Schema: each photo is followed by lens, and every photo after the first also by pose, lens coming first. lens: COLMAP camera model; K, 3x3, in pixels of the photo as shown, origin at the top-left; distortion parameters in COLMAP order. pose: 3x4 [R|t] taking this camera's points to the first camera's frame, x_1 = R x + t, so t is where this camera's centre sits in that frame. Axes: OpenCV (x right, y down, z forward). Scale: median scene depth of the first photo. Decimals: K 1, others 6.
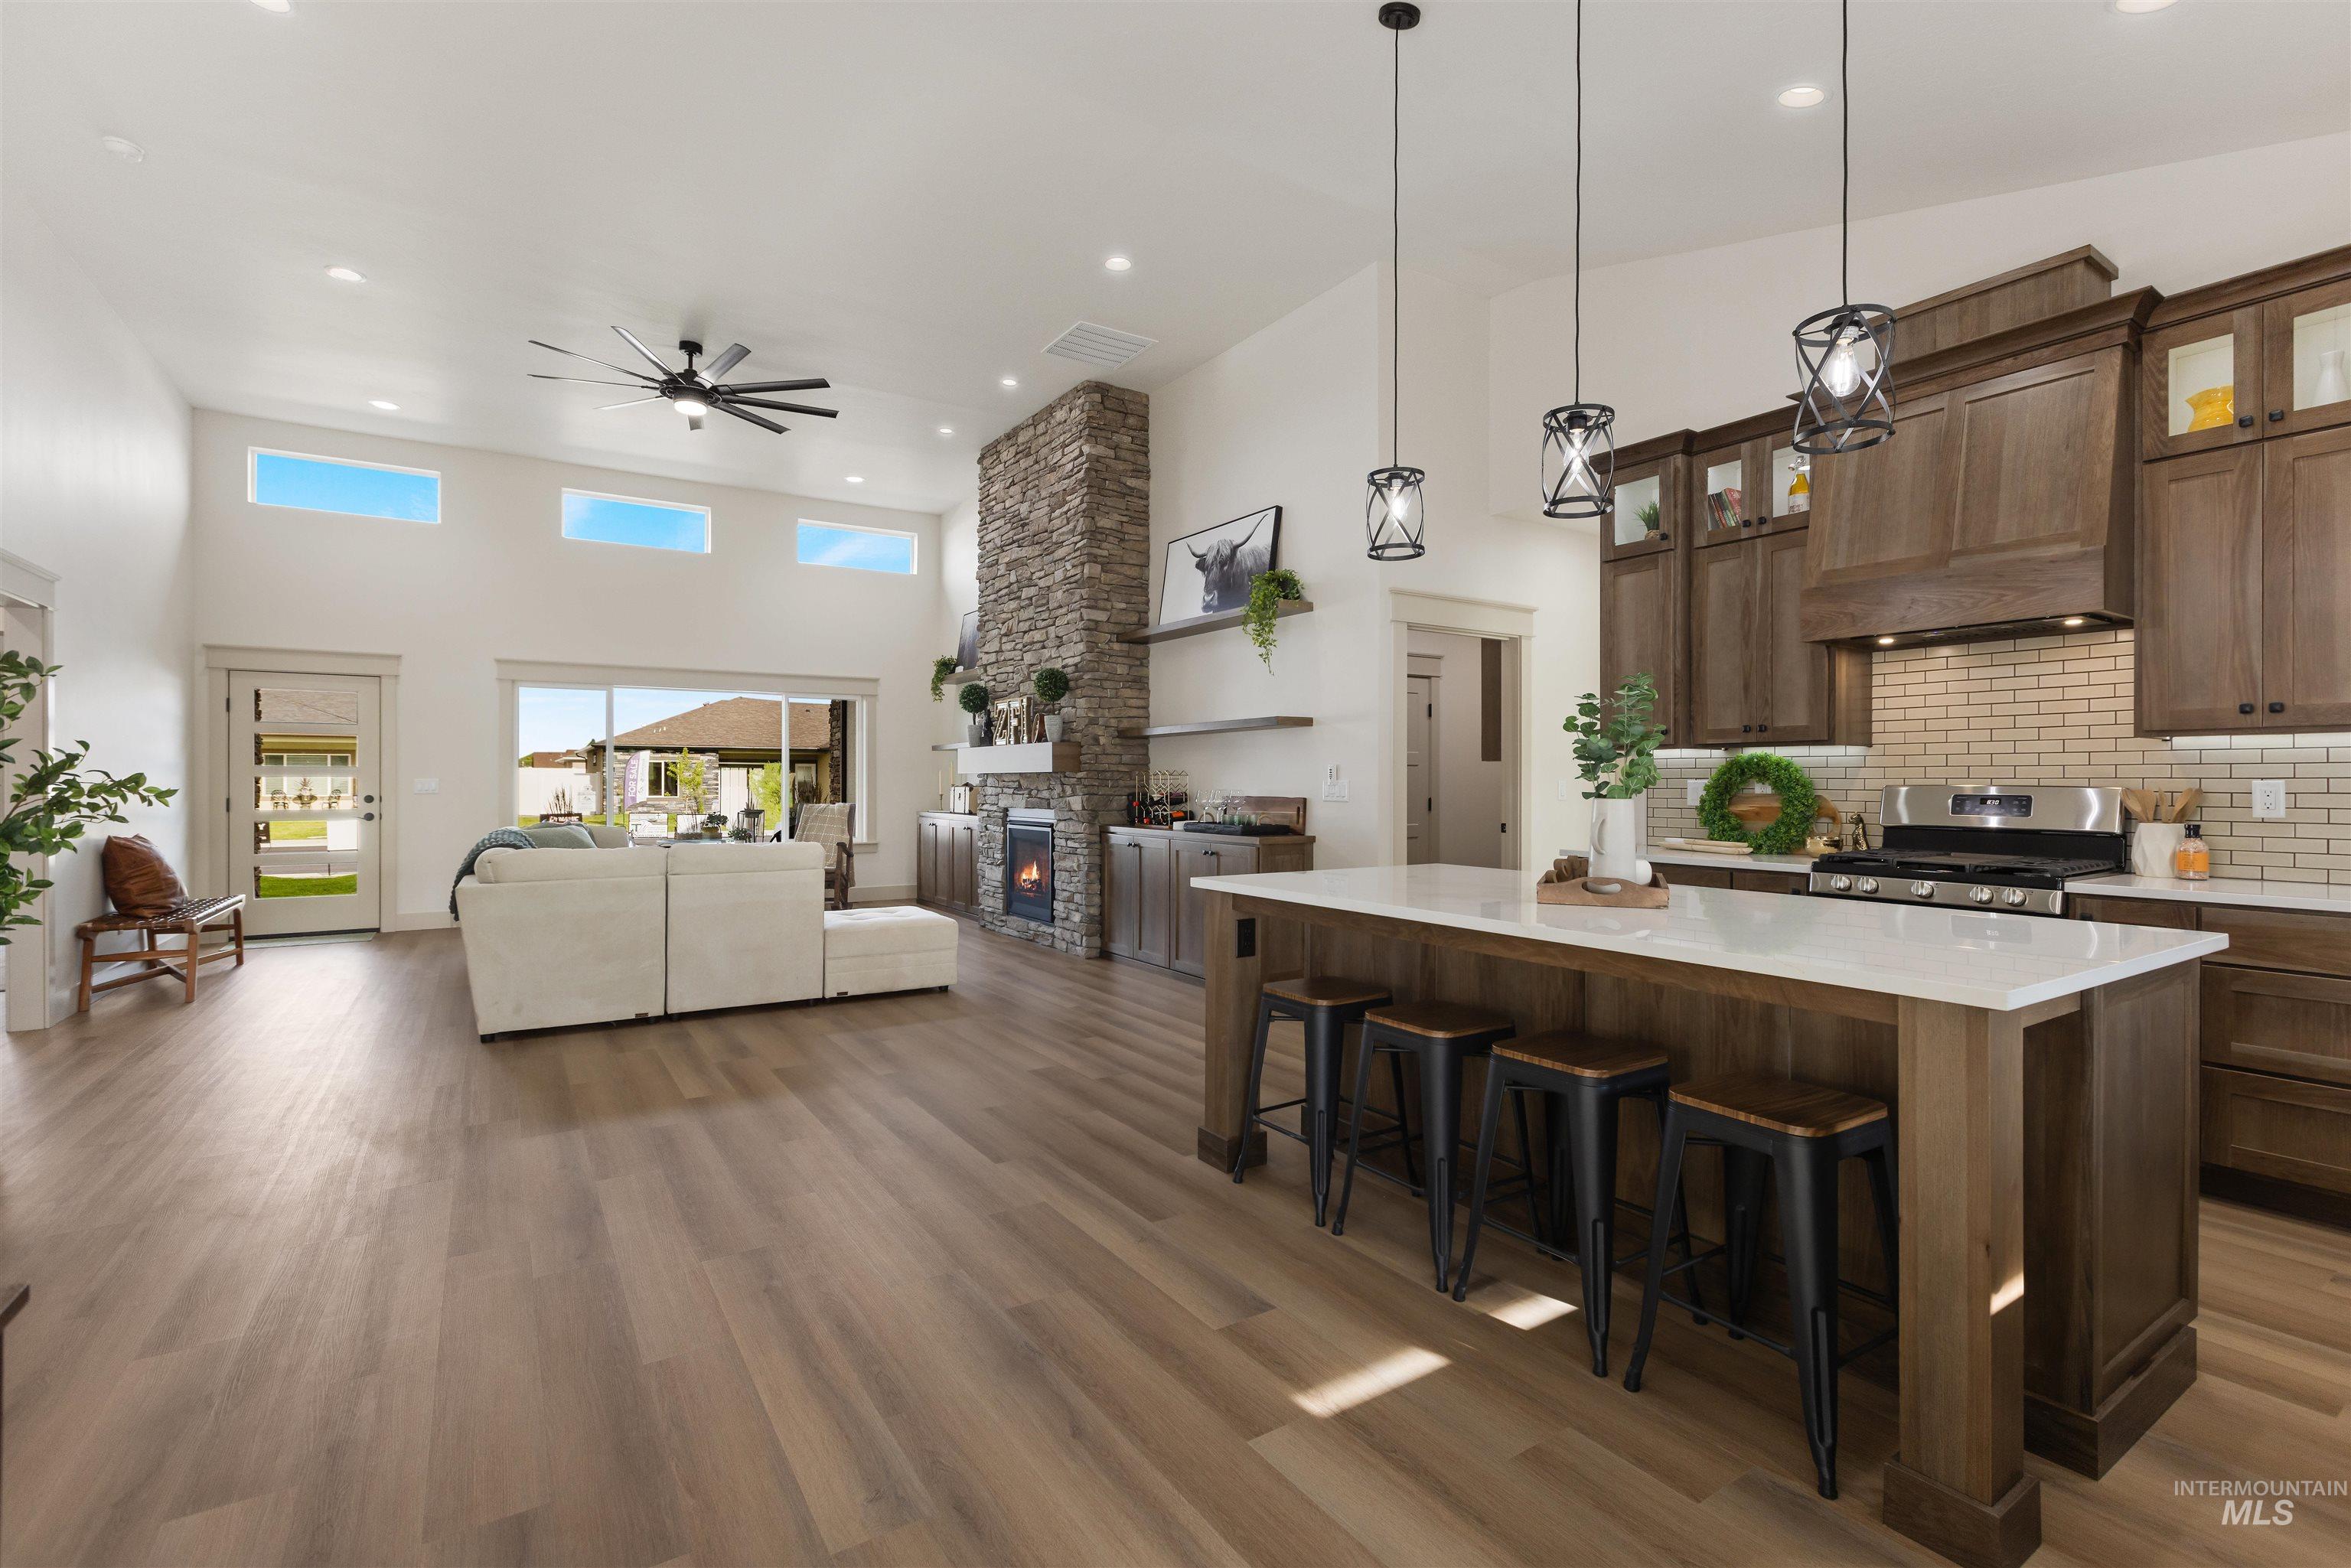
lens RADIAL K [[1059.5, 0, 1175.0], [0, 1059.5, 783.5], [0, 0, 1]] dist [-0.024954, 0.011486]
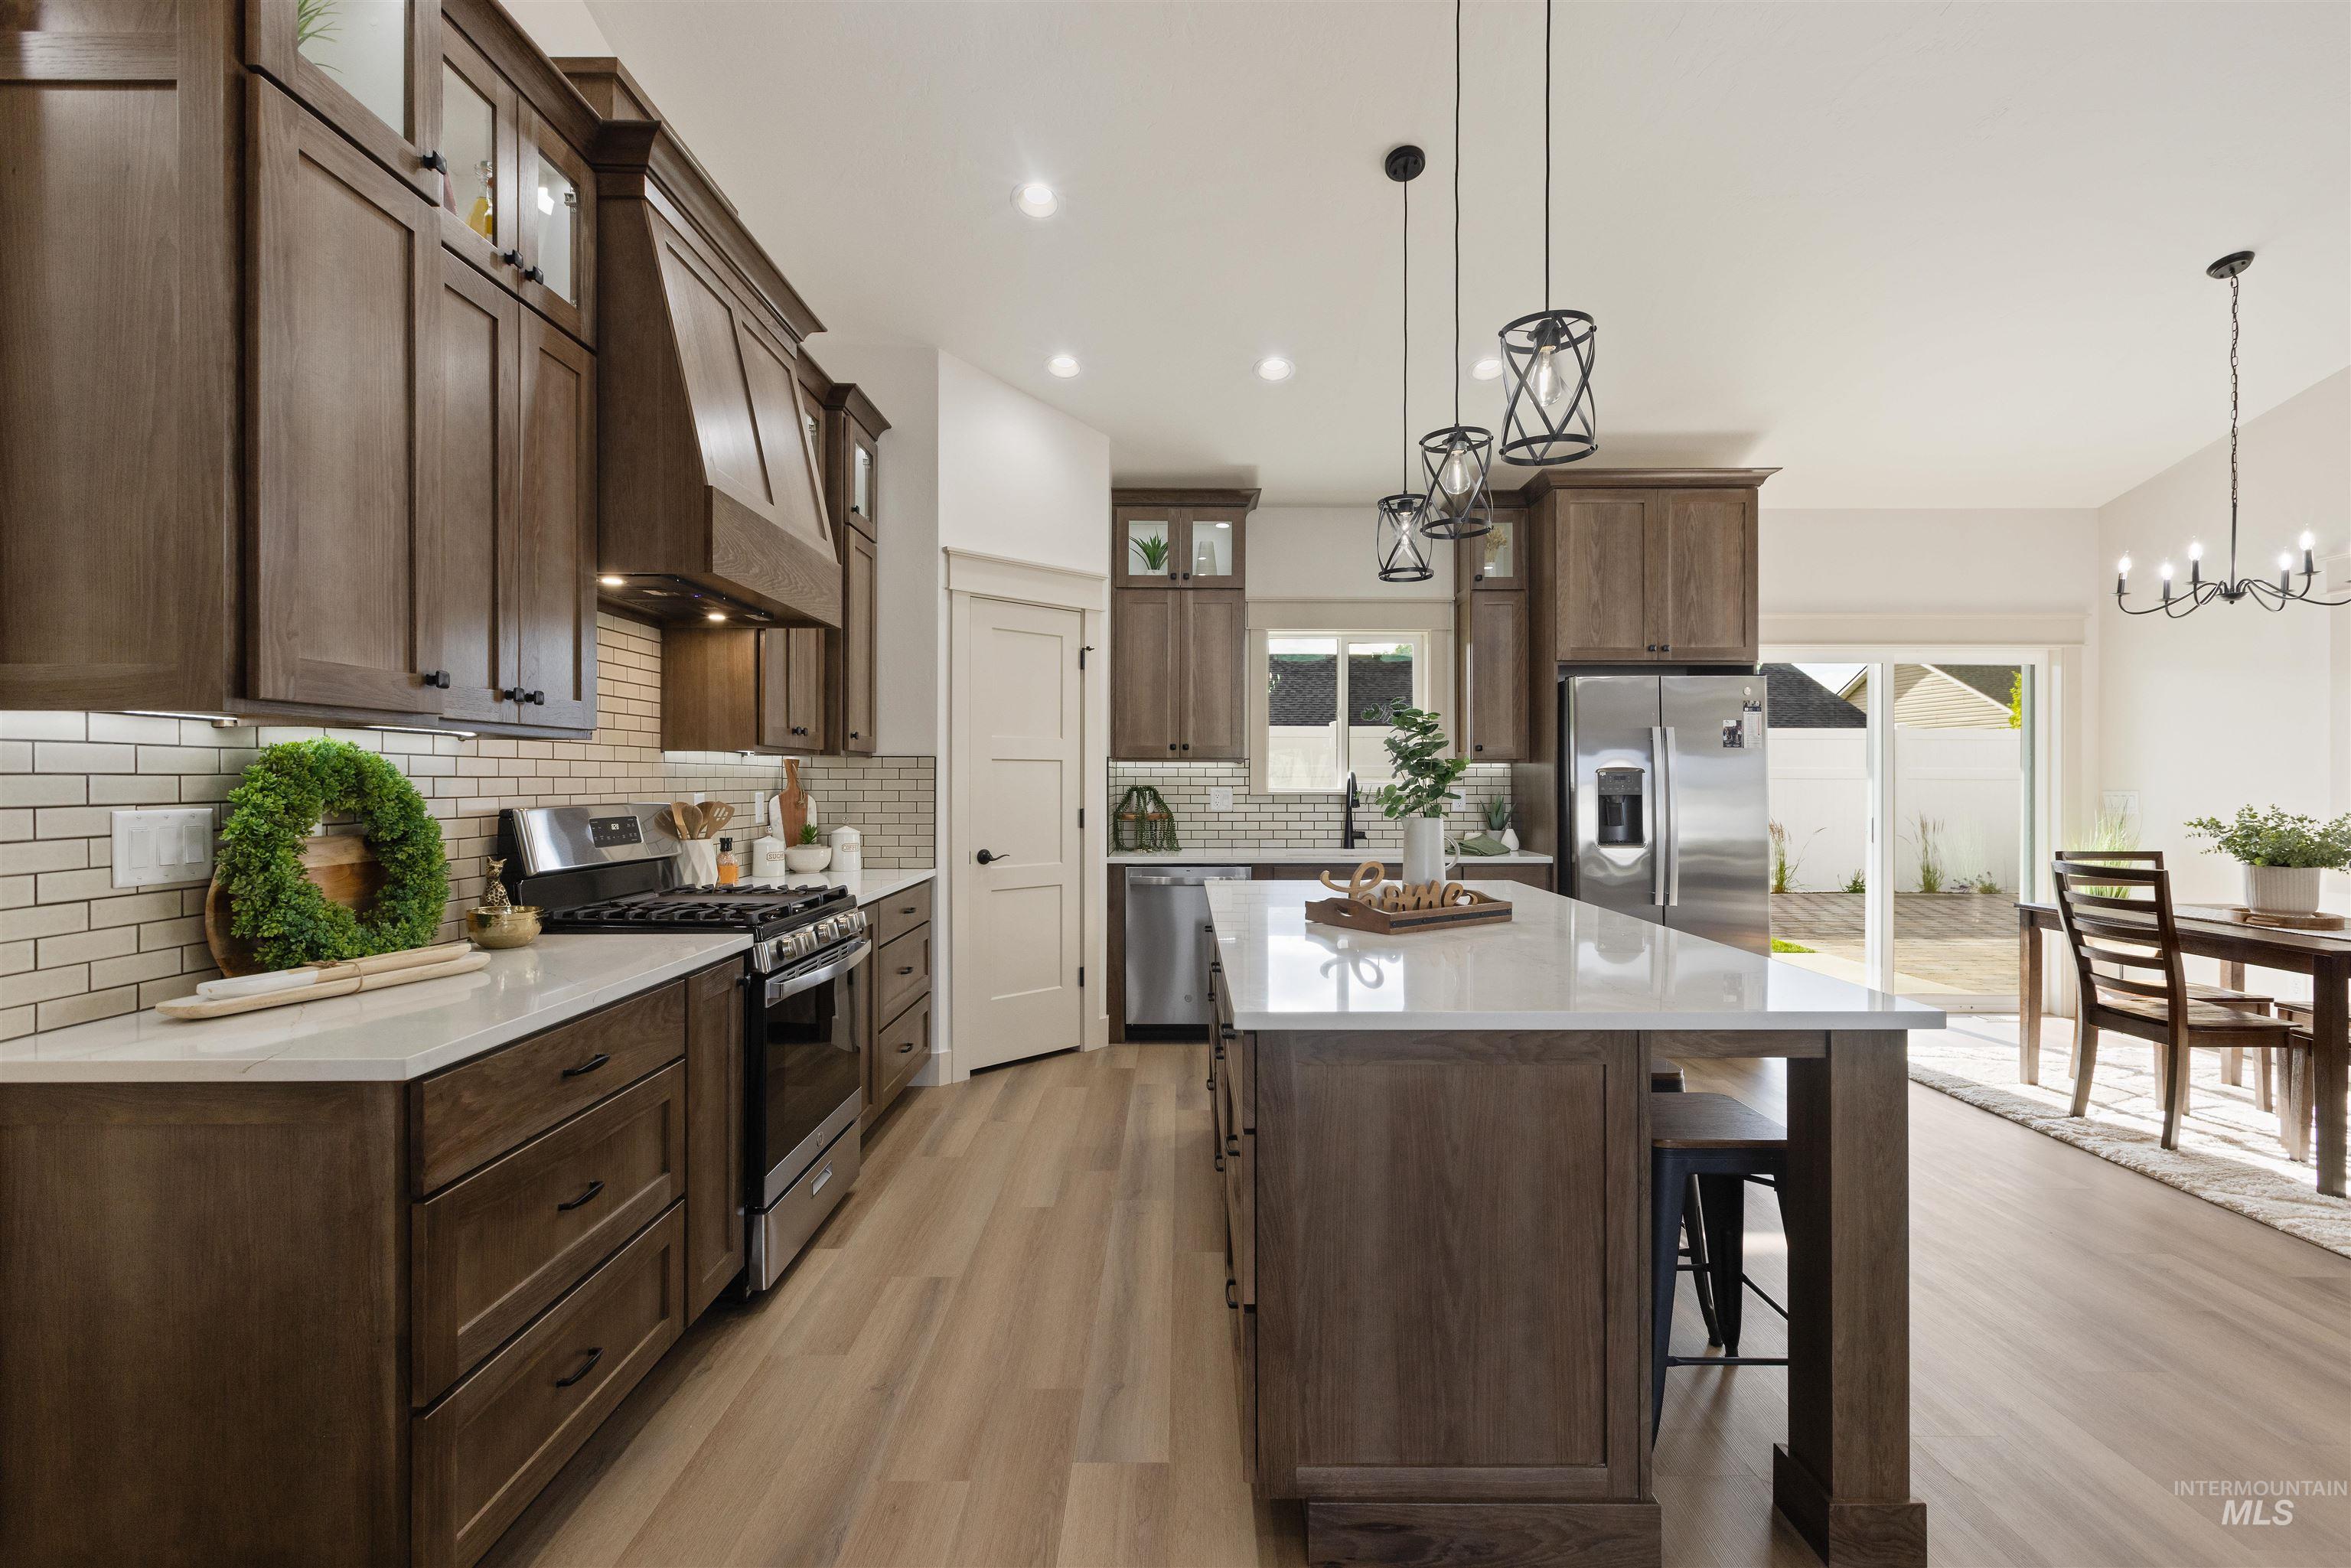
lens RADIAL K [[1051.0, 0, 1178.5], [0, 1051.0, 779.6], [0, 0, 1]] dist [0.002132, 0.000110]
pose [[-0.838947, -0.002219, 0.544209, 0.023046], [0.000063, 0.999991, 0.004174, -0.009839], [-0.544214, 0.003536, -0.838939, 0.750779]]
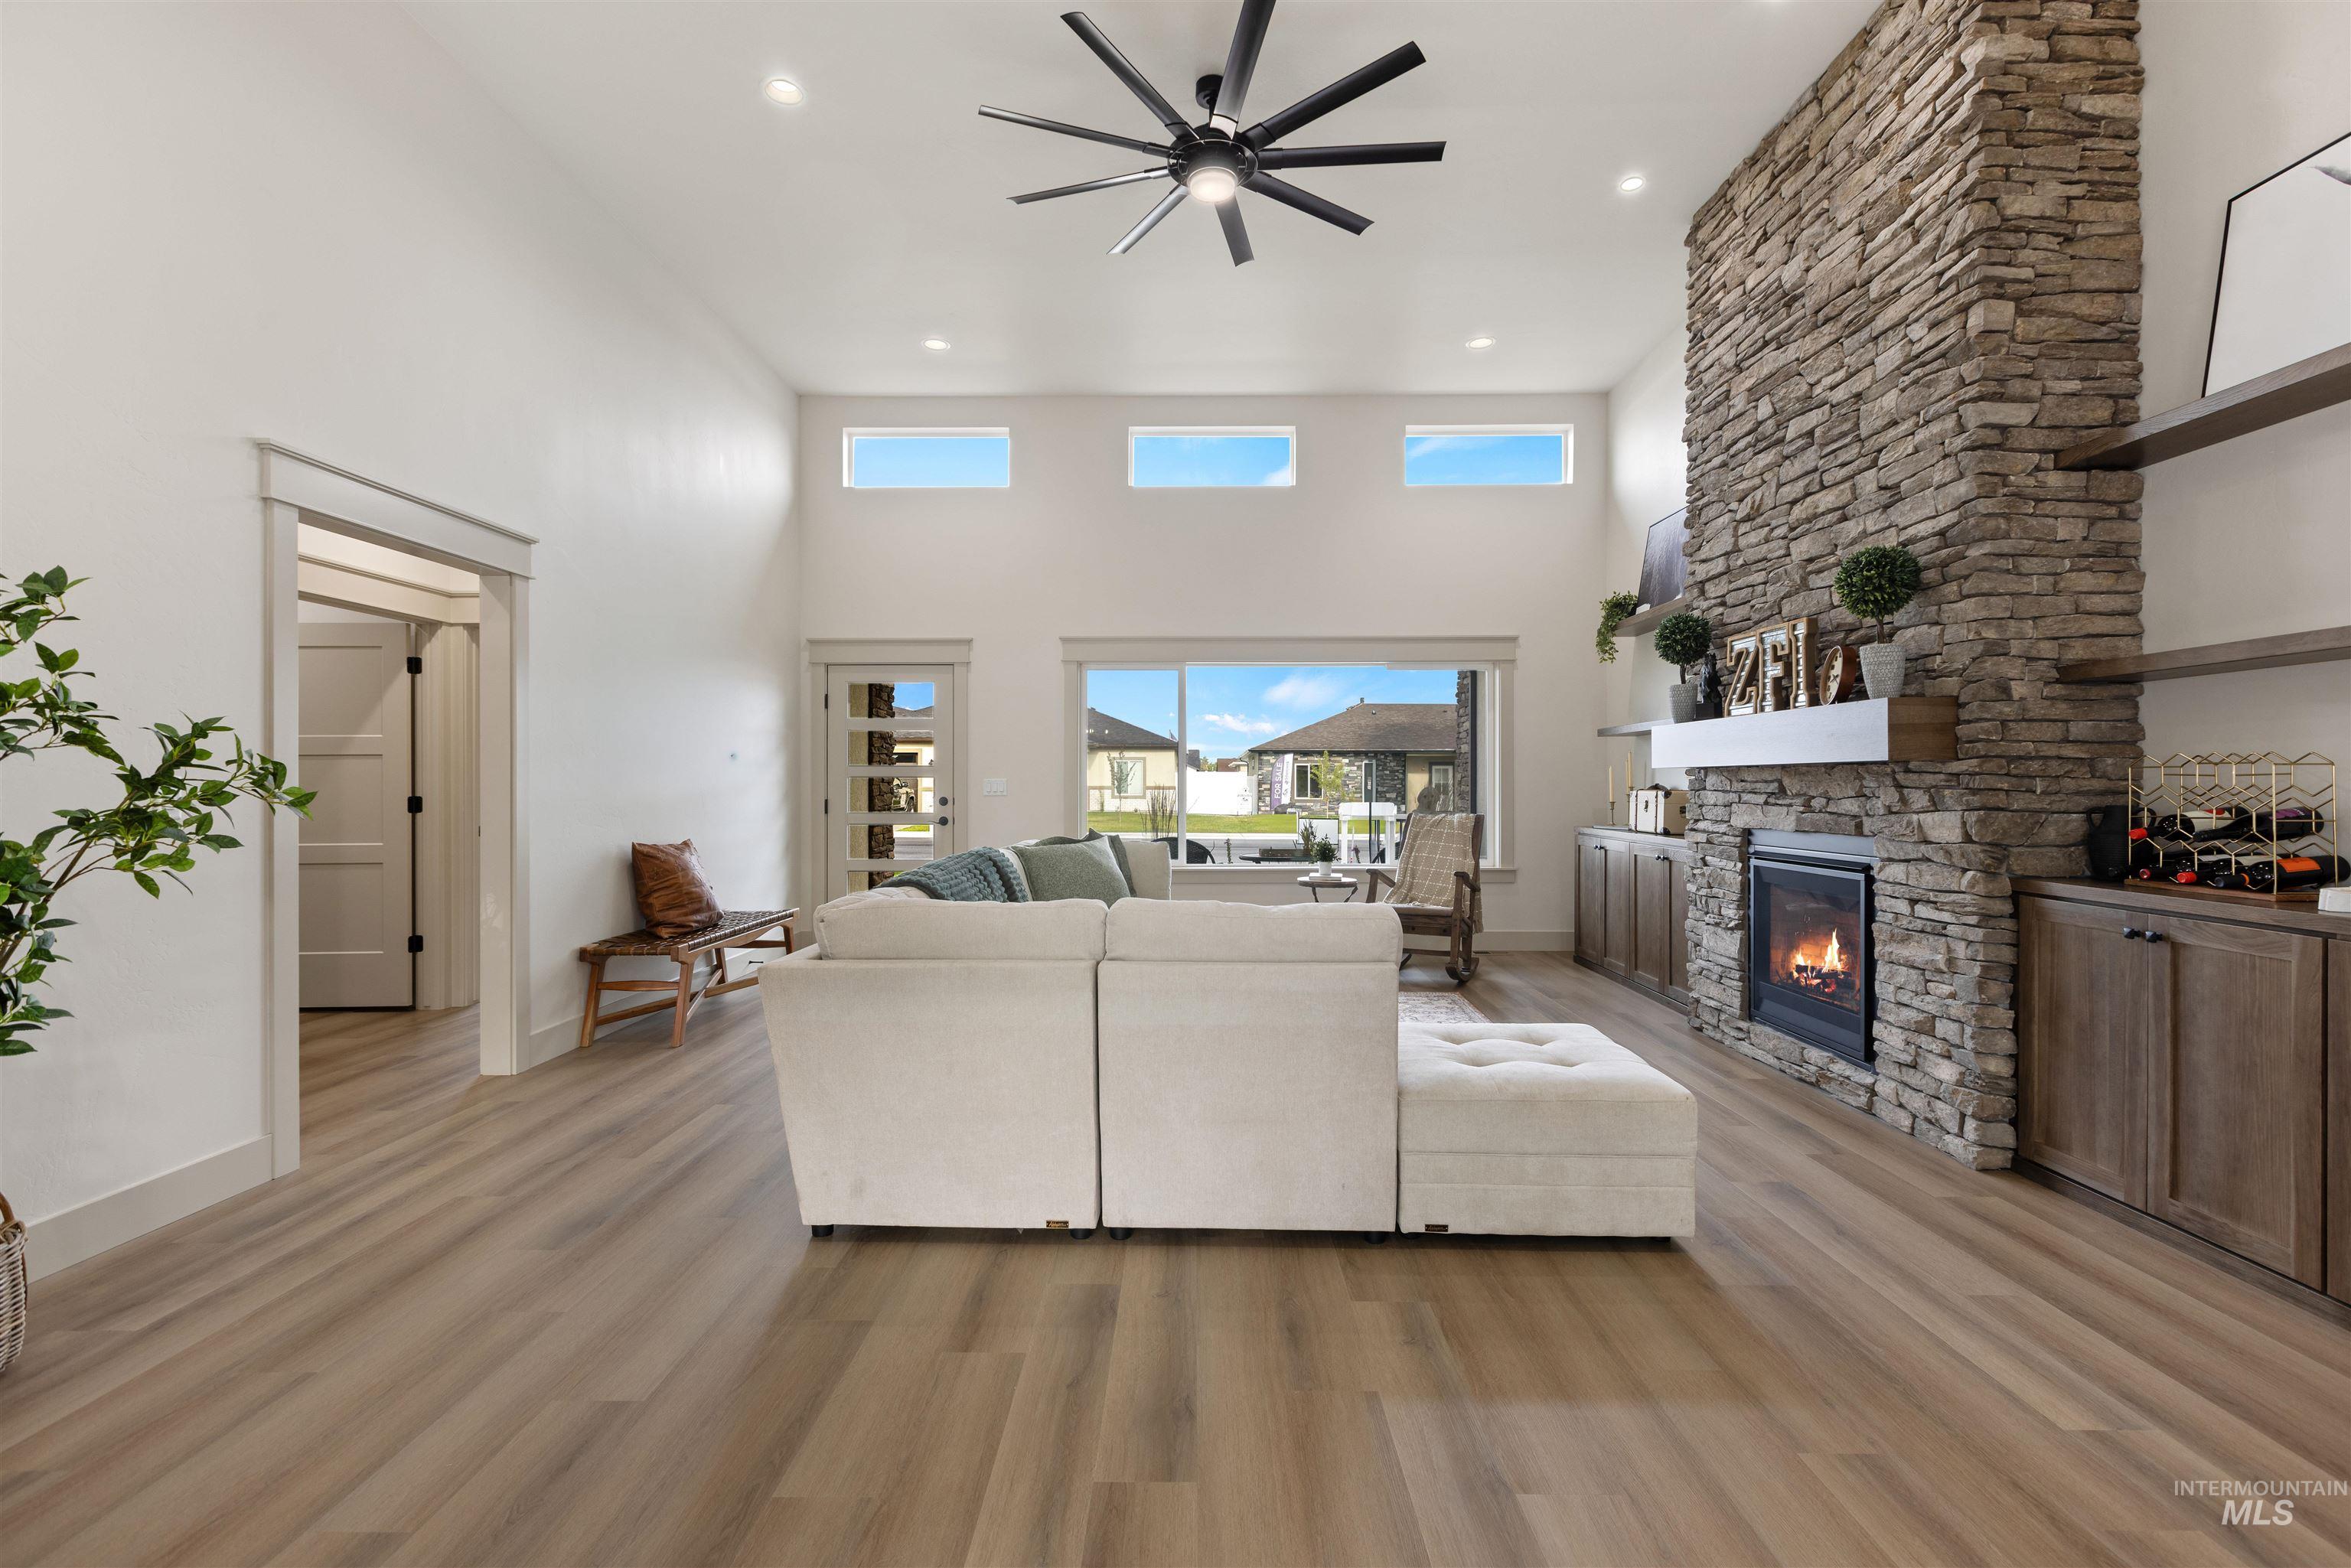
lens RADIAL K [[1045.3, 0, 1176.8], [0, 1045.3, 781.3], [0, 0, 1]] dist [0.002848, -0.002005]
pose [[0.831266, -0.000663, -0.555874, -0.119200], [-0.001744, 0.999991, -0.003802, 0.000620], [0.555871, 0.004130, 0.831258, 0.431267]]
